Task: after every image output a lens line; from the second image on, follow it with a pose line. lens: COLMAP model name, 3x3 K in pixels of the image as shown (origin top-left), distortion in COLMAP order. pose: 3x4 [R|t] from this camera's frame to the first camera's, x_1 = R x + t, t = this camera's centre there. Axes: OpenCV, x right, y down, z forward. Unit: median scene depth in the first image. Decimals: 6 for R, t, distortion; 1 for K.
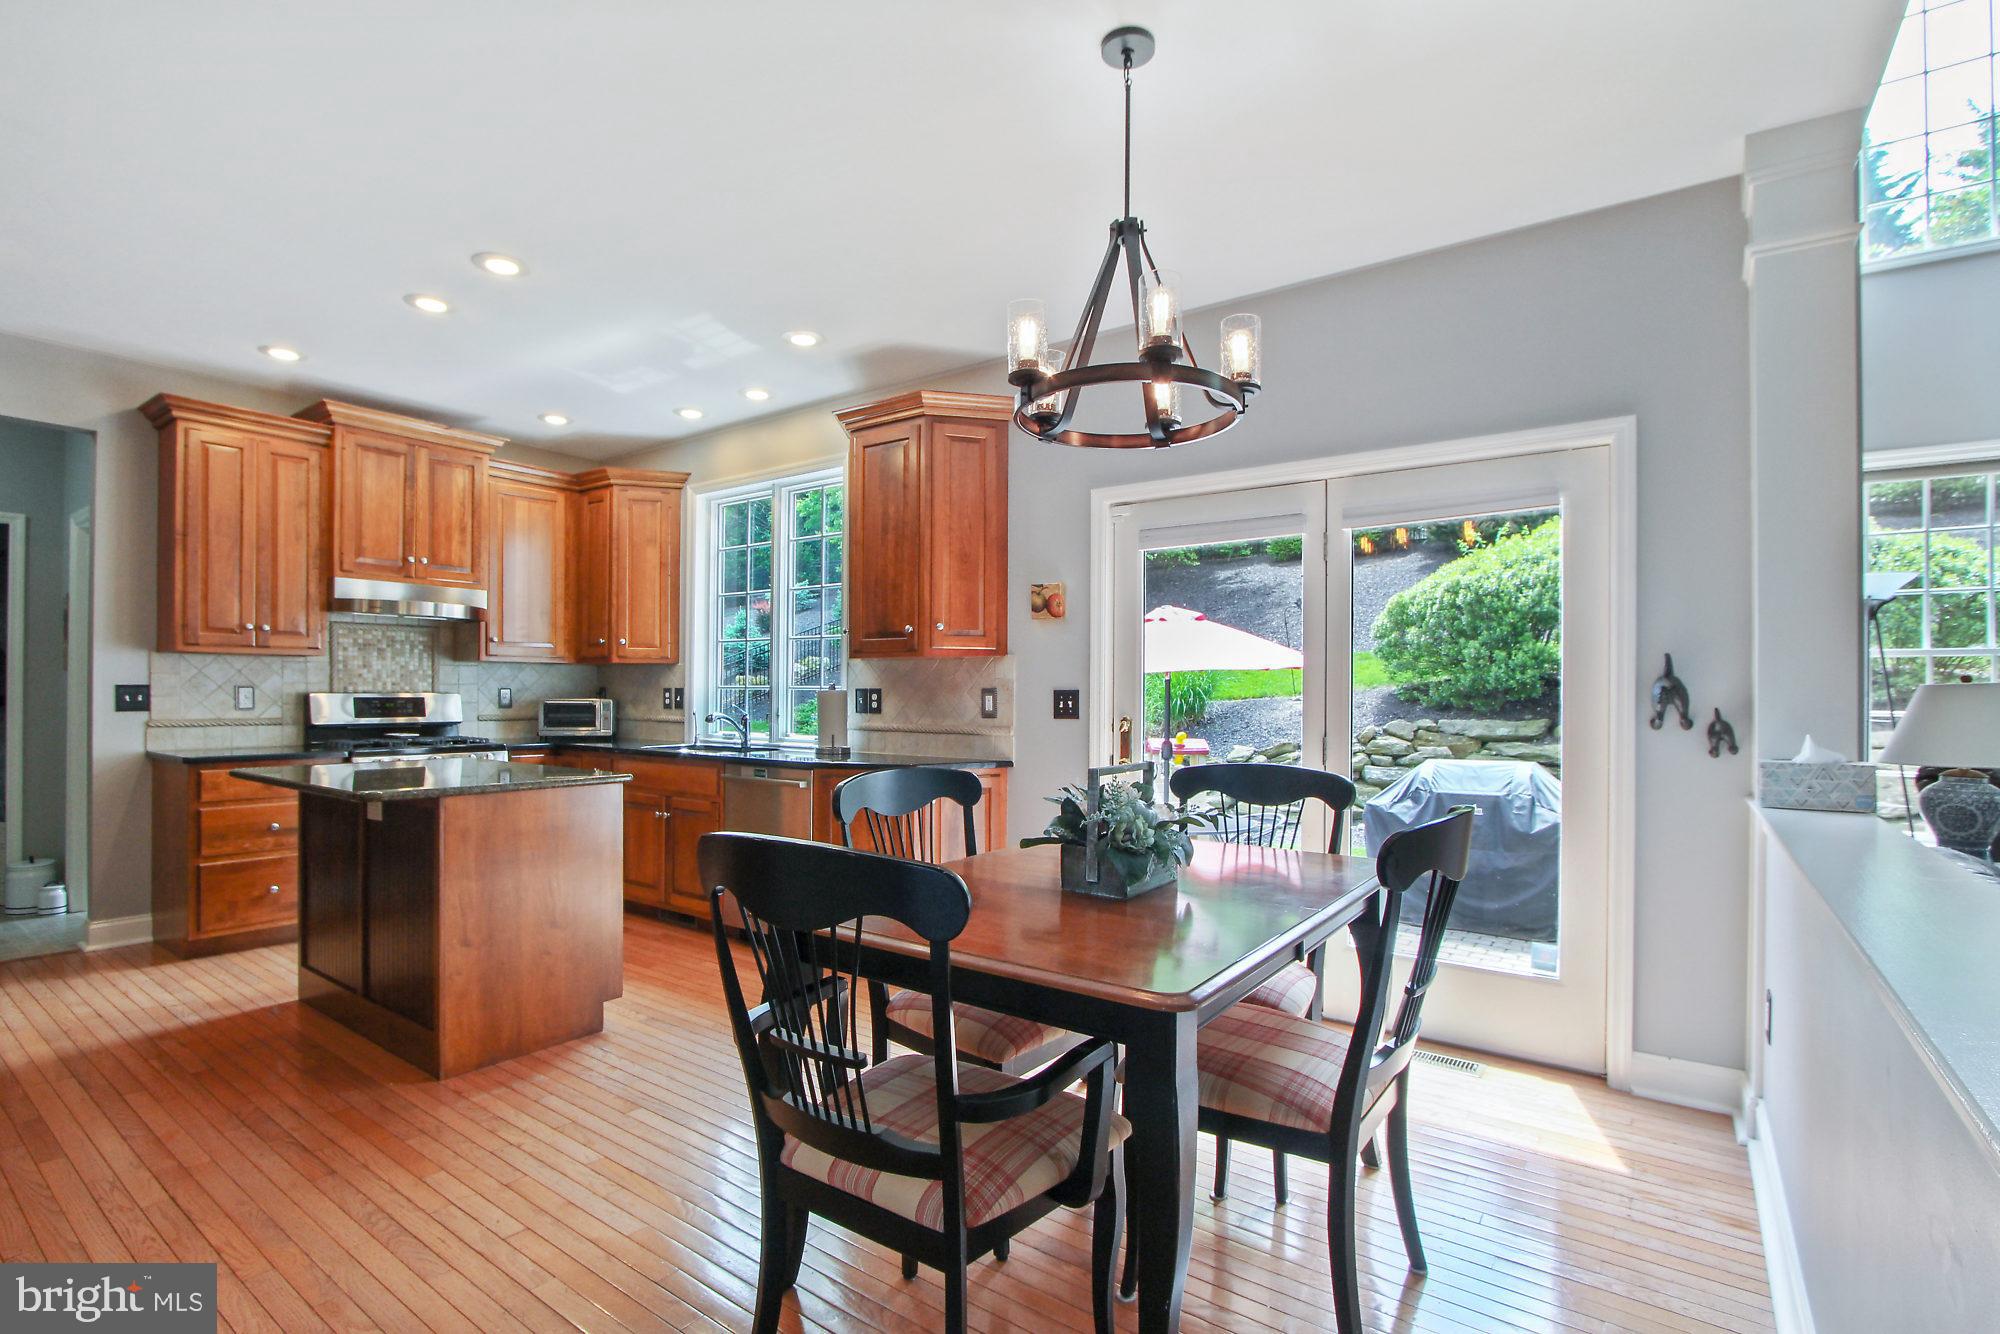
lens RADIAL K [[950.1, 0, 975.9], [0, 950.1, 690.9], [0, 0, 1]] dist [-0.014326, 0.000919]
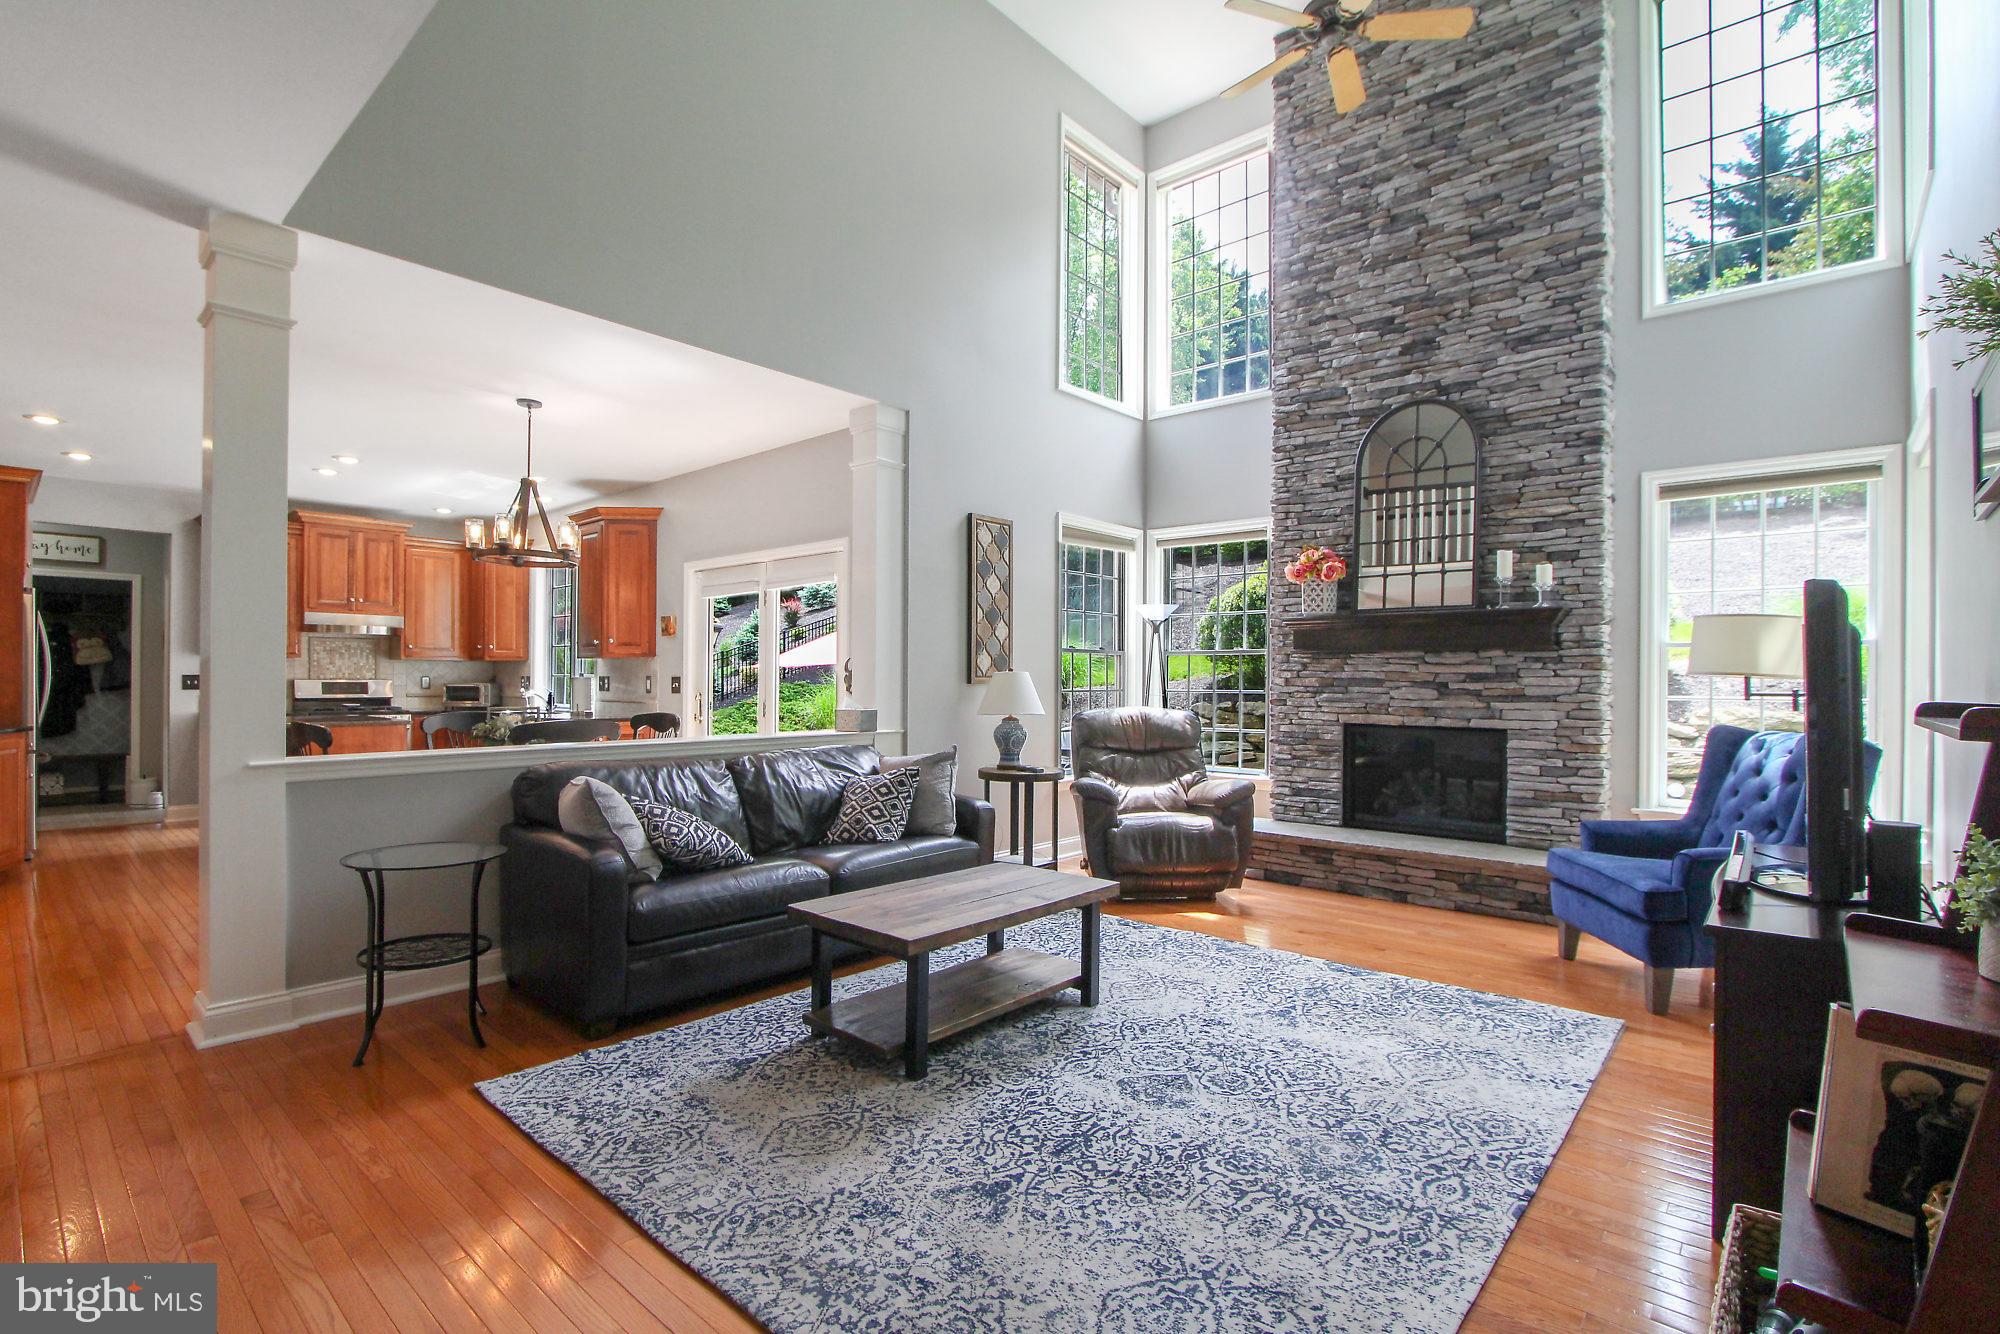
lens RADIAL K [[944.4, 0, 986.2], [0, 944.4, 677.6], [0, 0, 1]] dist [-0.015038, 0.000094]
pose [[0.995795, -0.001645, -0.091600, 0.657583], [0.001491, 0.999997, -0.001758, 0.003385], [0.091603, 0.001614, 0.995794, -0.538780]]
